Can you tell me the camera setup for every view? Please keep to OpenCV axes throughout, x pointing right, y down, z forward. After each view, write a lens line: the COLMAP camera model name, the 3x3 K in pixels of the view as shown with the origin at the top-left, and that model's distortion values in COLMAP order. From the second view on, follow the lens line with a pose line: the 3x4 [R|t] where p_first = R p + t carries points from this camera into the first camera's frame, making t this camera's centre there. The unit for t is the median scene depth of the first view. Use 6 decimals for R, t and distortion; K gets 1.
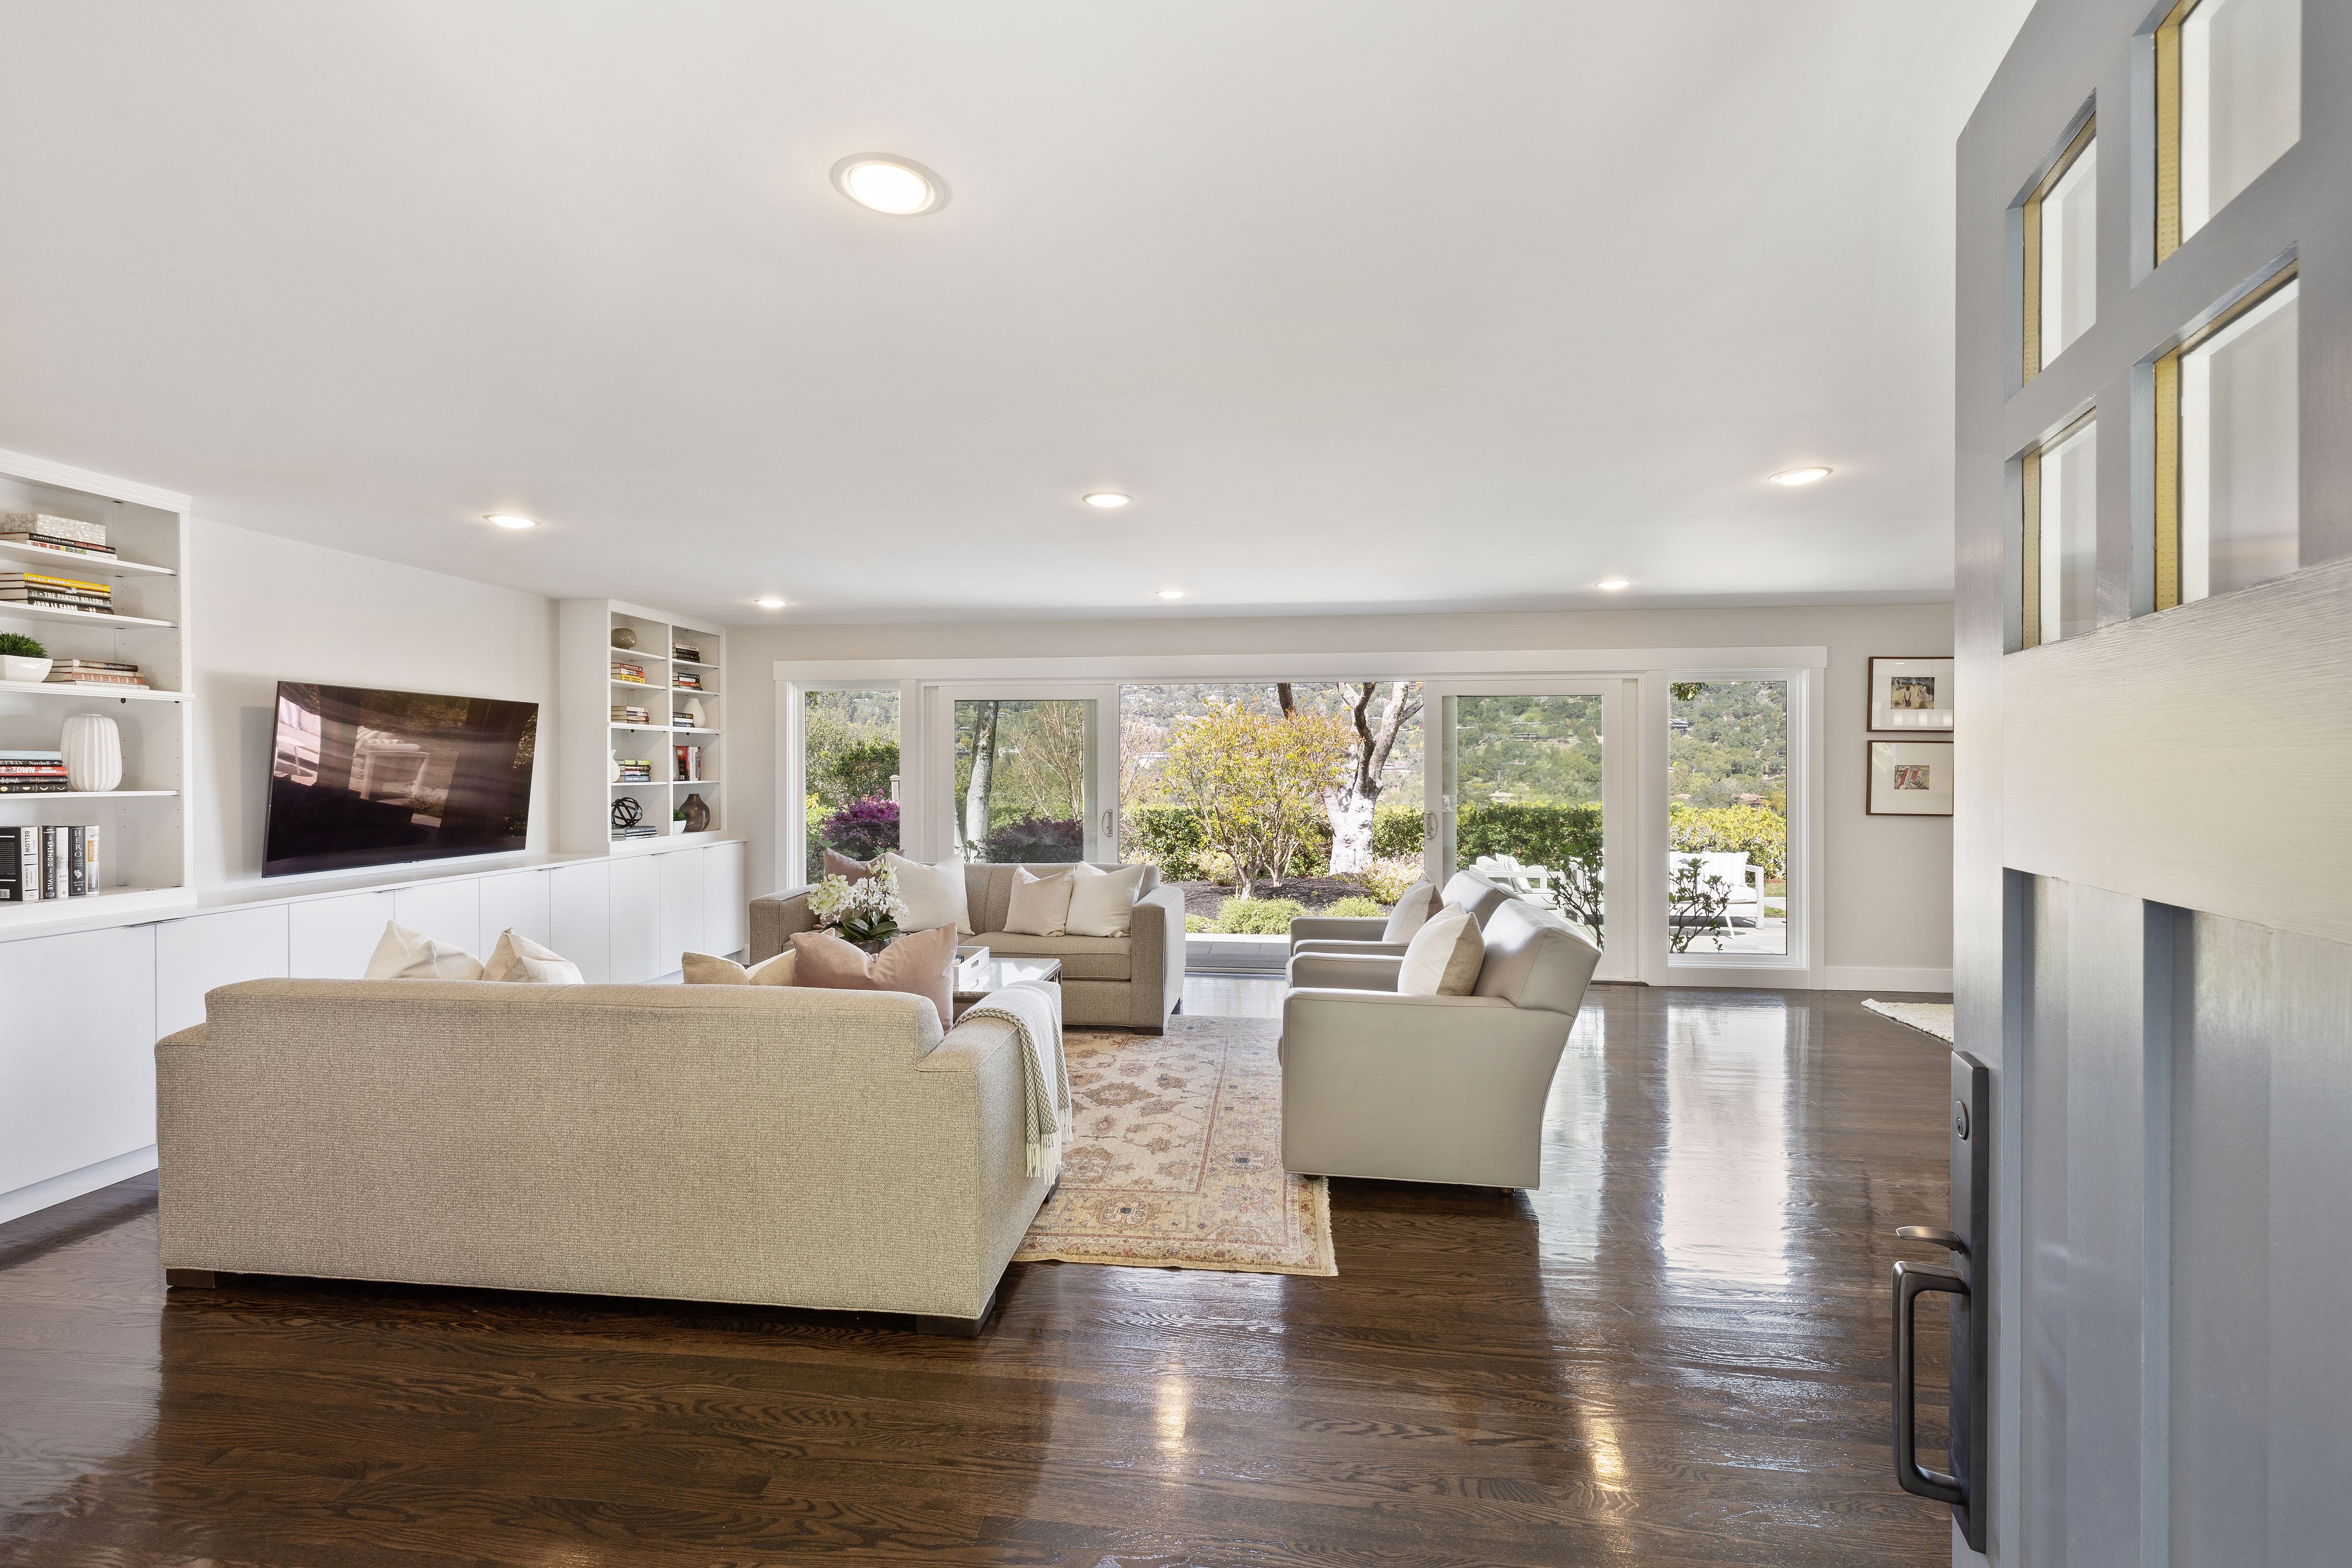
lens RADIAL K [[1017.3, 0, 1173.9], [0, 1017.3, 778.4], [0, 0, 1]] dist [-0.002802, 0.001539]
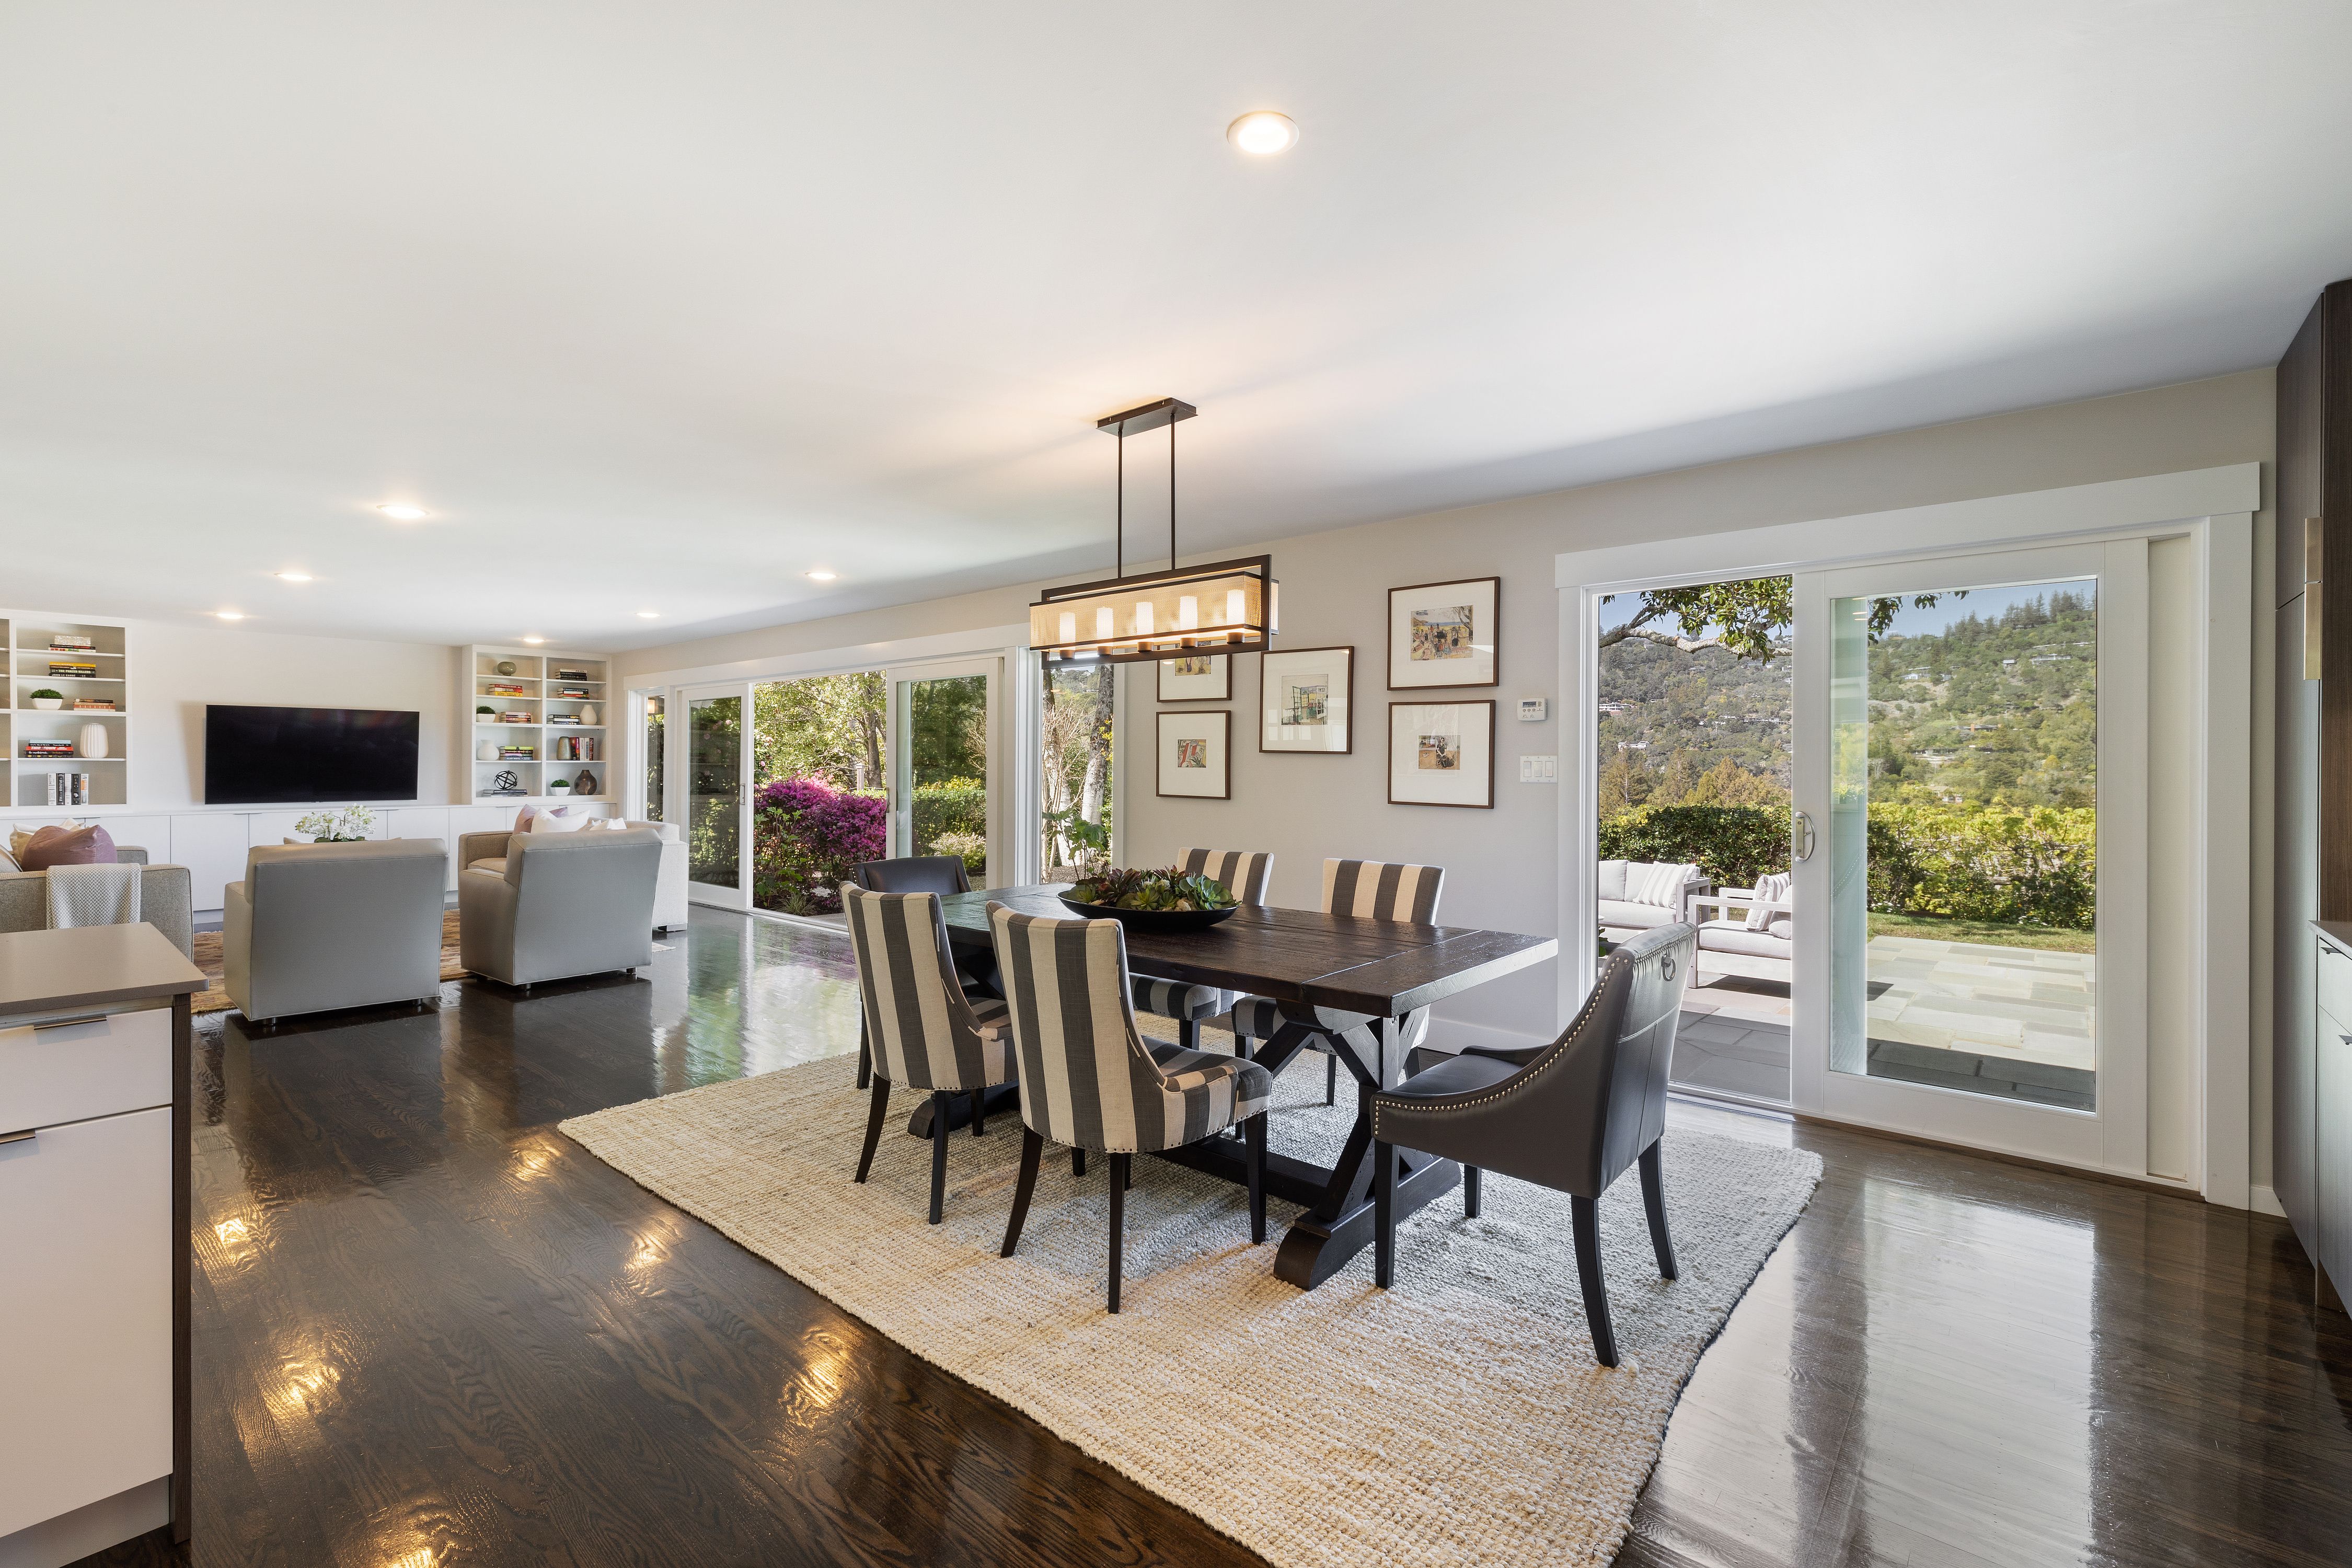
lens RADIAL K [[1017.3, 0, 1169.0], [0, 1017.3, 772.3], [0, 0, 1]] dist [-0.002802, 0.001539]
pose [[0.831605, 0.005416, -0.555341, 1.746606], [-0.007015, 0.999975, -0.000752, 0.023751], [0.555323, 0.004521, 0.831623, 0.386276]]
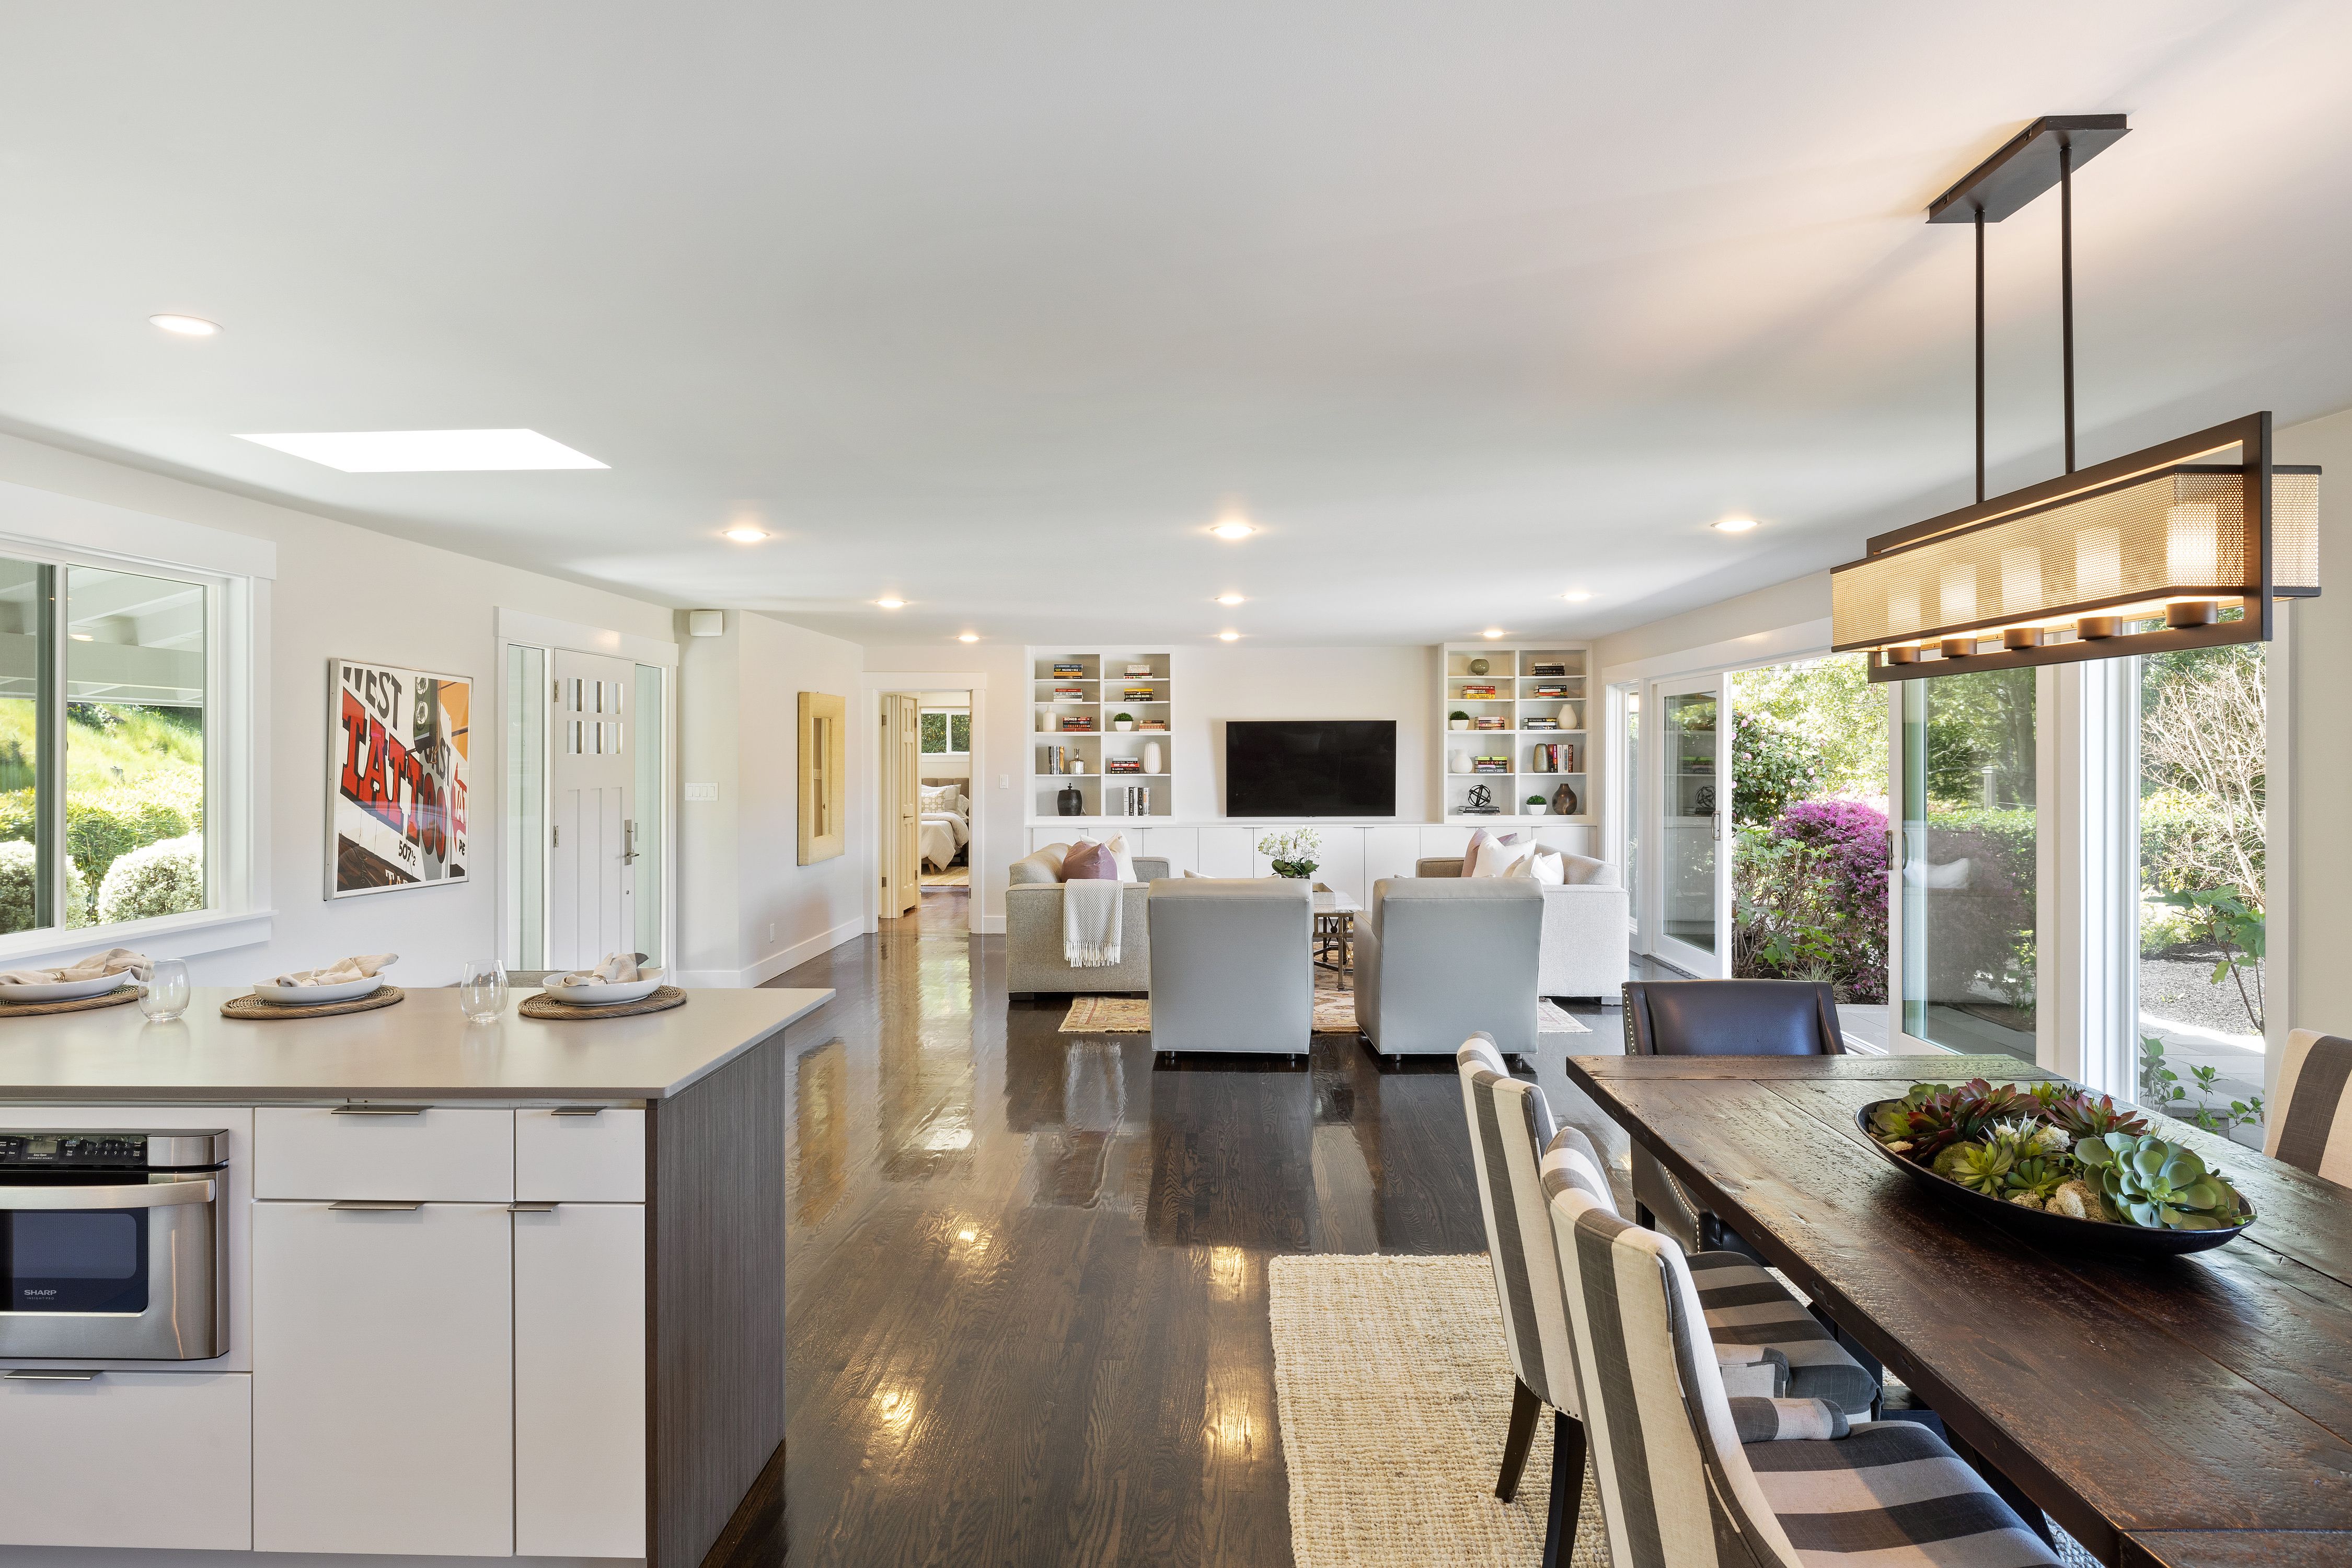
lens RADIAL K [[1330.1, 0, 1186.8], [0, 1330.1, 749.9], [0, 0, 1]] dist [-0.004885, 0.000378]
pose [[0.090505, -0.003484, -0.995890, 1.763305], [-0.005506, 0.999977, -0.003999, -0.026461], [0.995881, 0.005846, 0.090483, 0.661857]]
